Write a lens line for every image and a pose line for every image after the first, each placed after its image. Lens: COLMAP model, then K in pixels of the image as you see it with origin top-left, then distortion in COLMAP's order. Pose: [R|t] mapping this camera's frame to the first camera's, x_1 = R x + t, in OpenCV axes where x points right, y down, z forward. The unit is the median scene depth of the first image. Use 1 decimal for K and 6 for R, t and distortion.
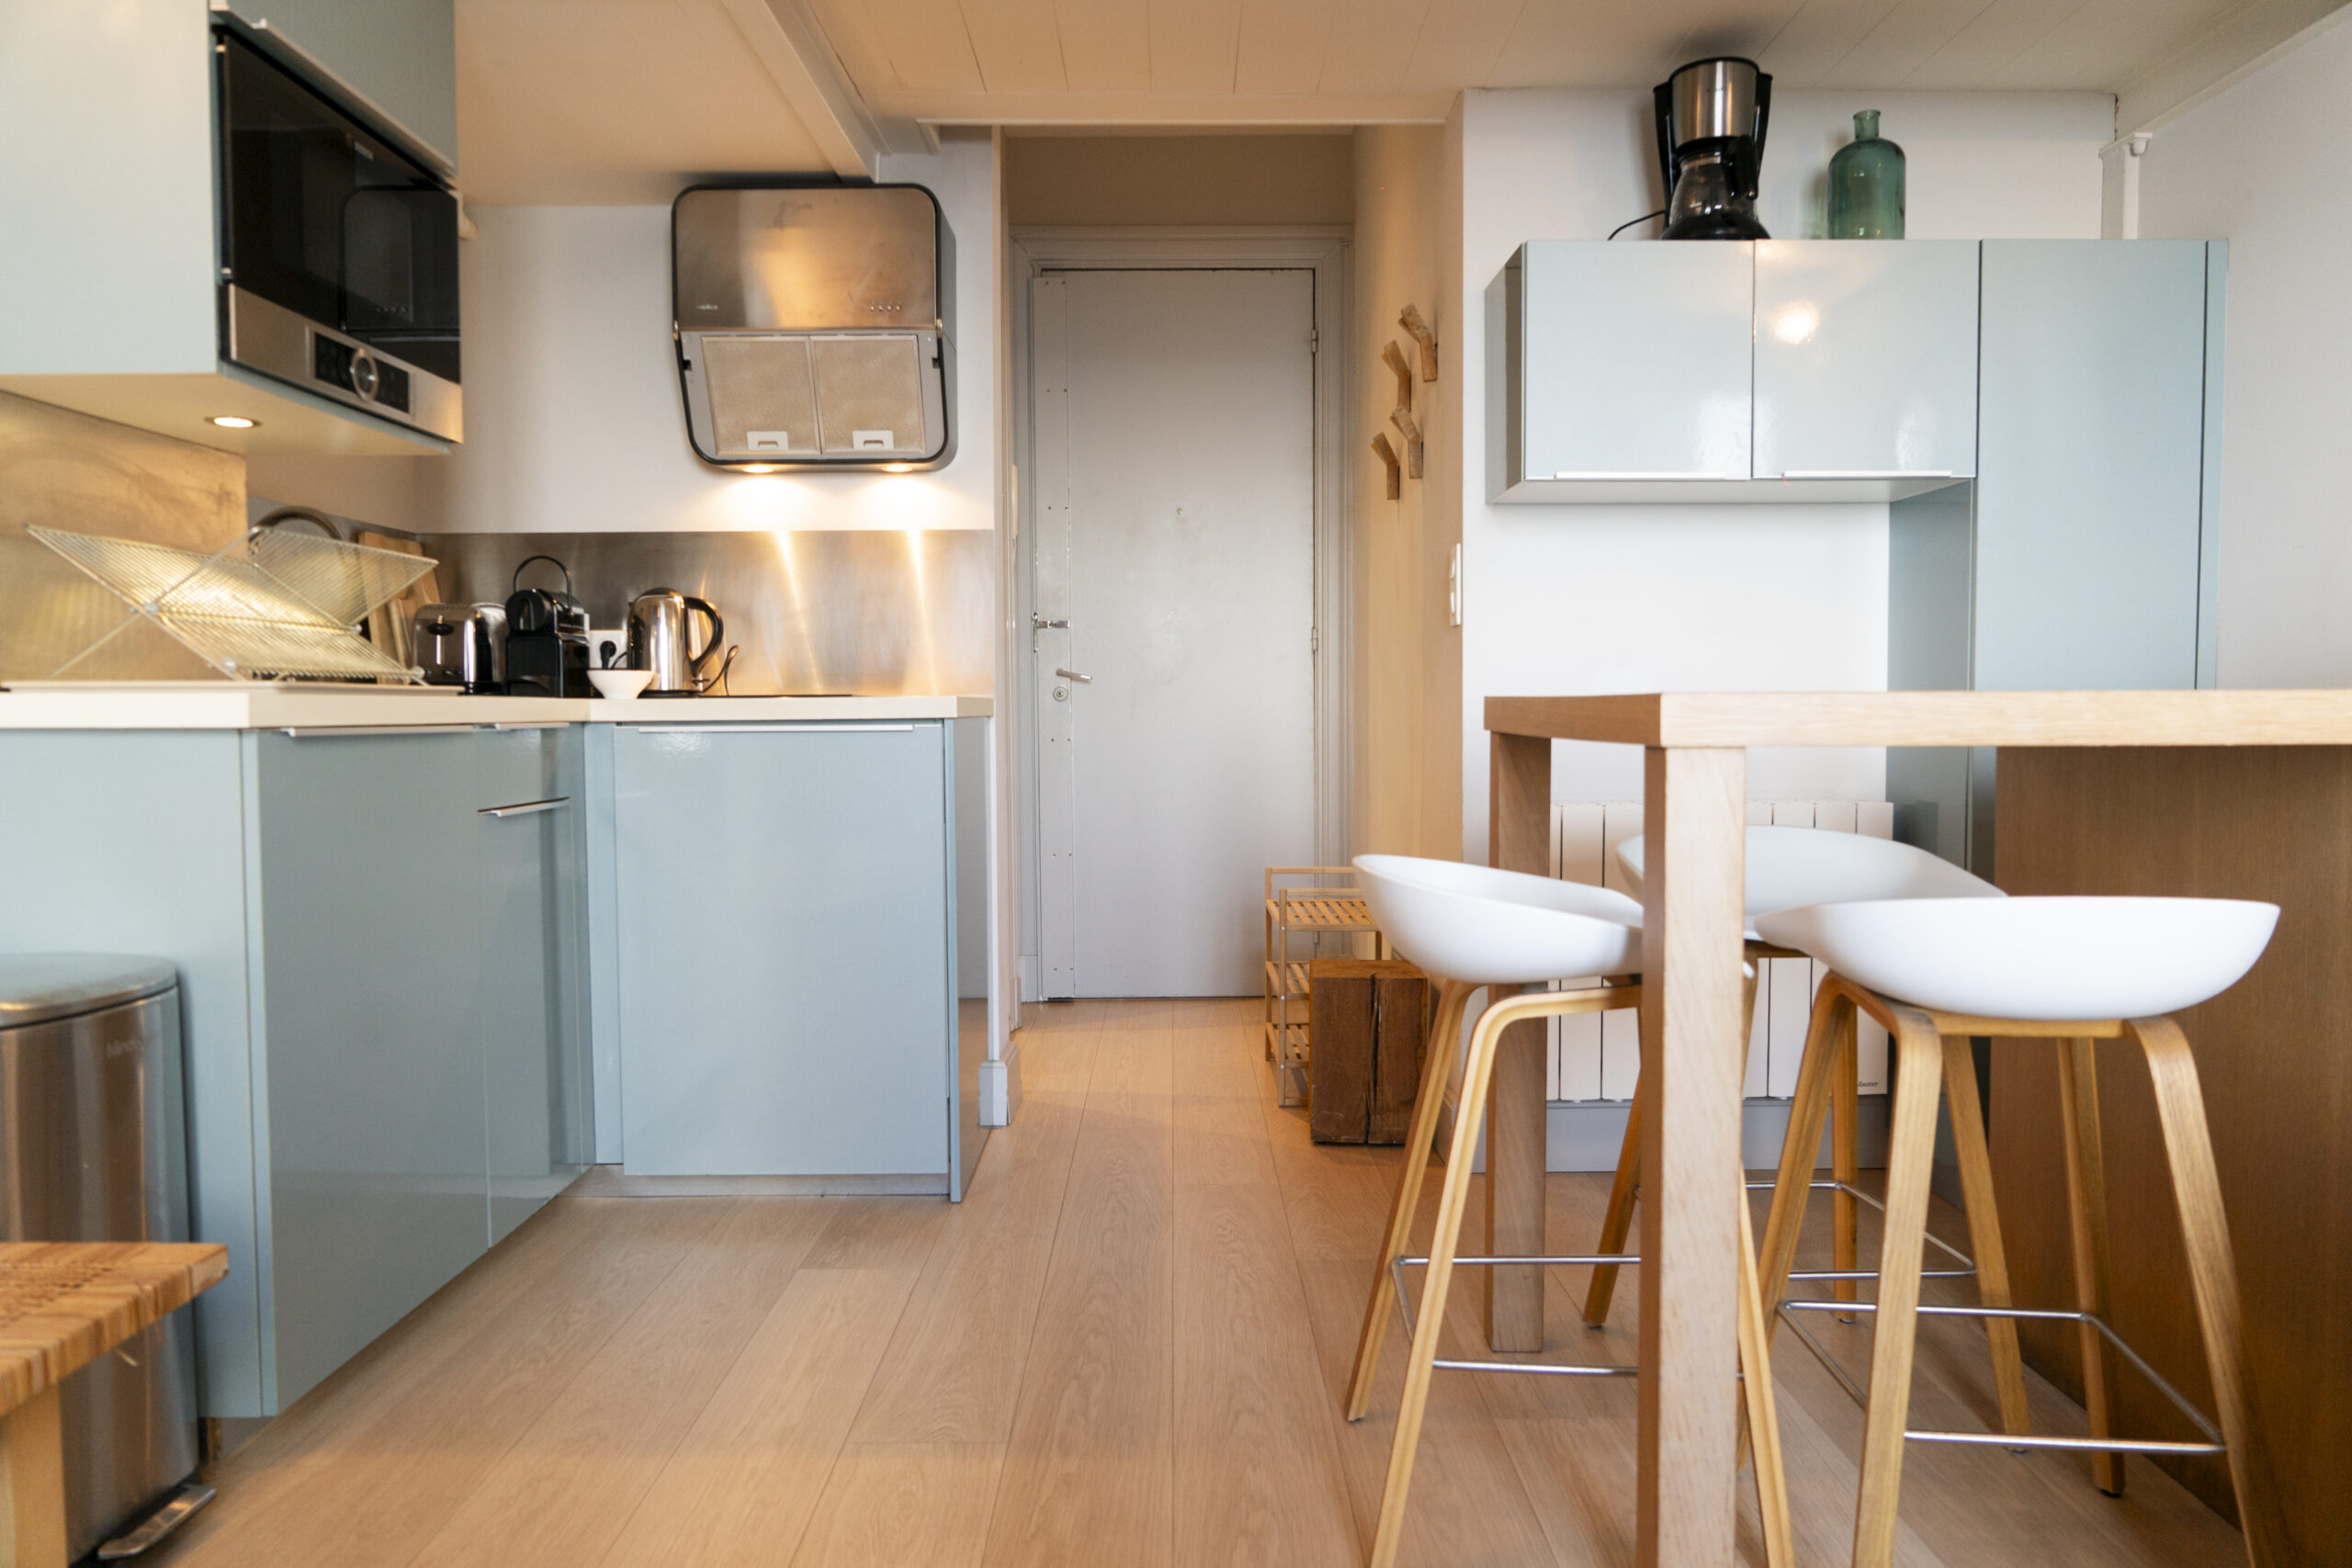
lens RADIAL K [[1585.4, 0, 1176.0], [0, 1585.4, 784.0], [0, 0, 1]] dist [-0.017570, 0.001160]
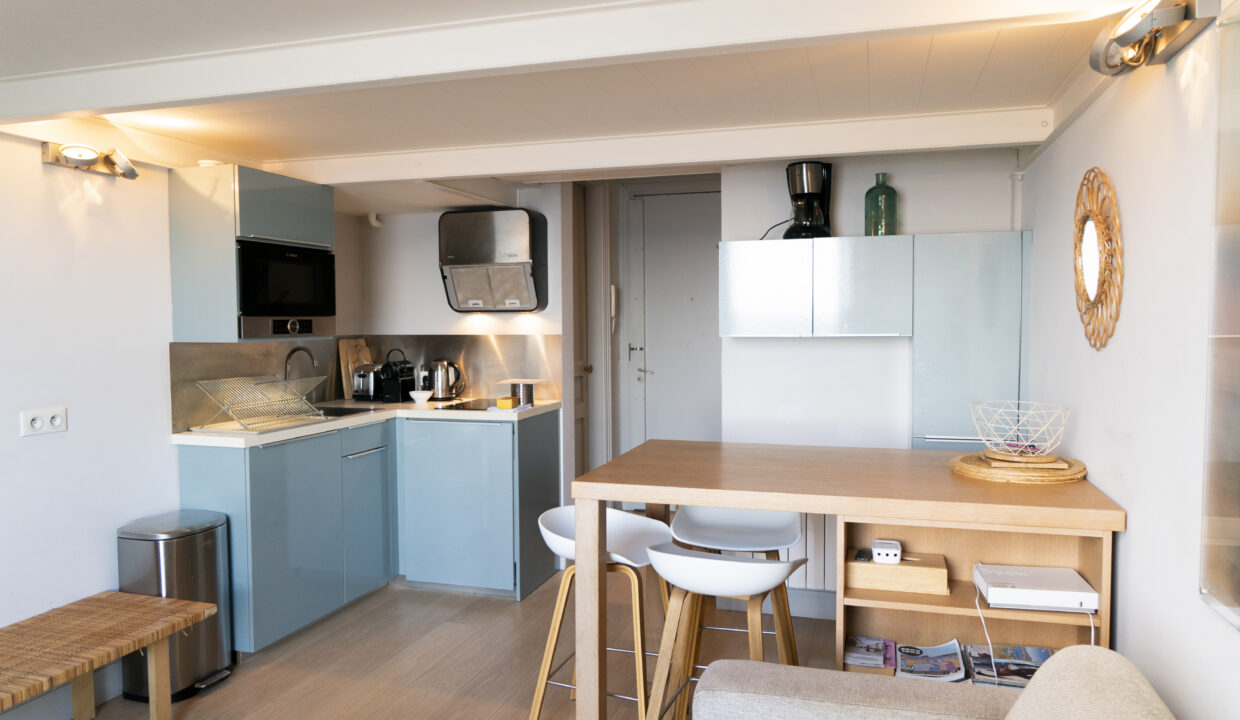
lens RADIAL K [[832.3, 0, 620.0], [0, 832.3, 360.0], [0, 0, 1]] dist [-0.010372, -0.003204]
pose [[0.954785, 0.015627, -0.296887, 0.445176], [-0.014612, 0.999877, 0.005639, -0.155872], [0.296939, -0.001046, 0.954896, -0.289845]]
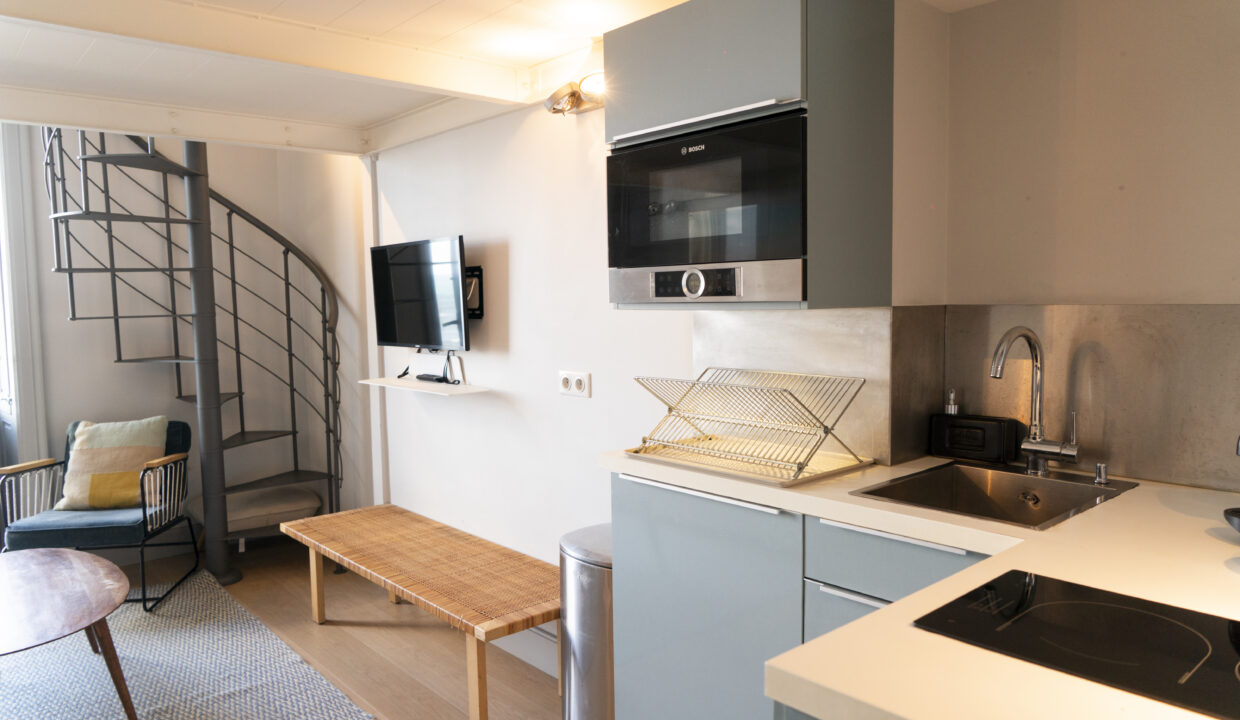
lens RADIAL K [[832.3, 0, 620.0], [0, 832.3, 360.0], [0, 0, 1]] dist [-0.010372, -0.003204]
pose [[-0.755531, 0.063684, -0.652011, 0.098019], [-0.011205, 0.993862, 0.110057, -0.202753], [0.655017, 0.090457, -0.750180, 1.200396]]
